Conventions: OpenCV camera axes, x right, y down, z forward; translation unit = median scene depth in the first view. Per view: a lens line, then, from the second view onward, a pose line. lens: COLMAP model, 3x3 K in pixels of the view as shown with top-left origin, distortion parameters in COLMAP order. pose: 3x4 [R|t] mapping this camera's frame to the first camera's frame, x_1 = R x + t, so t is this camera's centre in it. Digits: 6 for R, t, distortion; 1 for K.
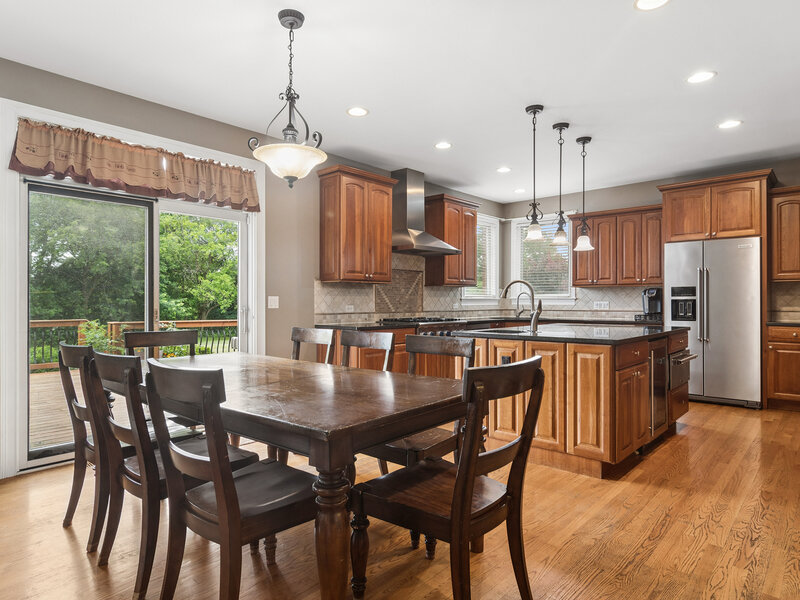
lens RADIAL K [[485.3, 0, 397.7], [0, 485.3, 300.7], [0, 0, 1]] dist [-0.006114, 0.005600]
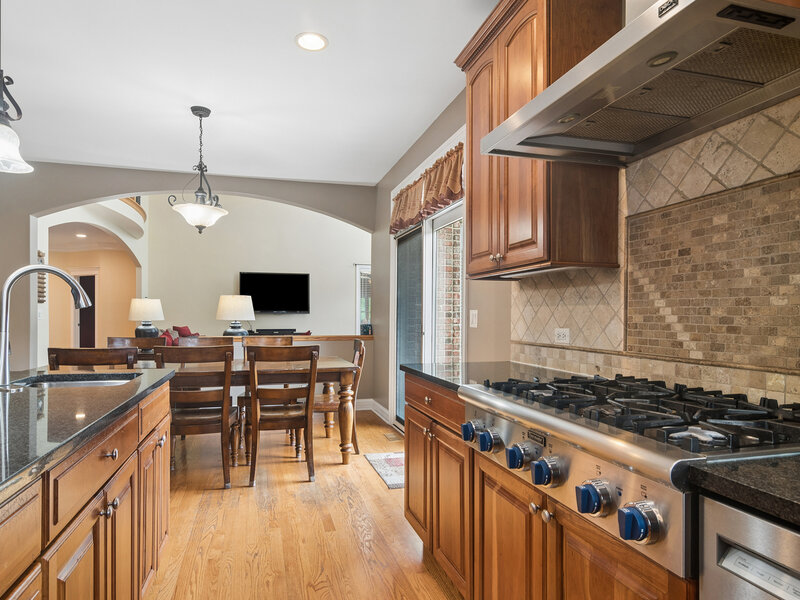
lens RADIAL K [[485.3, 0, 390.6], [0, 485.3, 315.9], [0, 0, 1]] dist [-0.006114, 0.005600]
pose [[-0.540608, -0.002323, -0.841271, 0.329127], [-0.004247, 0.999991, -0.000033, -0.000089], [0.841264, 0.003555, -0.540613, 1.096315]]
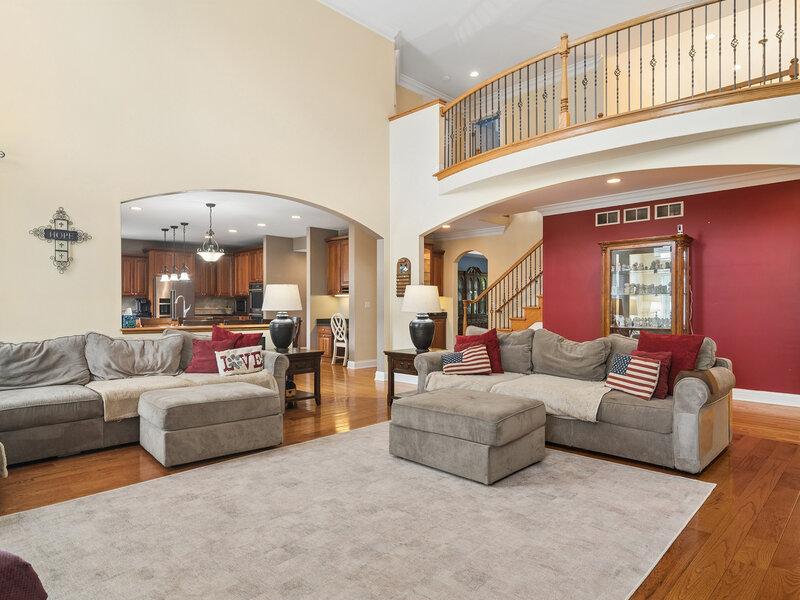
lens RADIAL K [[485.3, 0, 396.8], [0, 485.3, 300.7], [0, 0, 1]] dist [-0.006114, 0.005600]
pose [[0.056479, 0.008572, 0.998367, -1.478082], [0.000540, 0.999963, -0.008617, -0.000365], [-0.998404, 0.001026, 0.056473, -0.119400]]
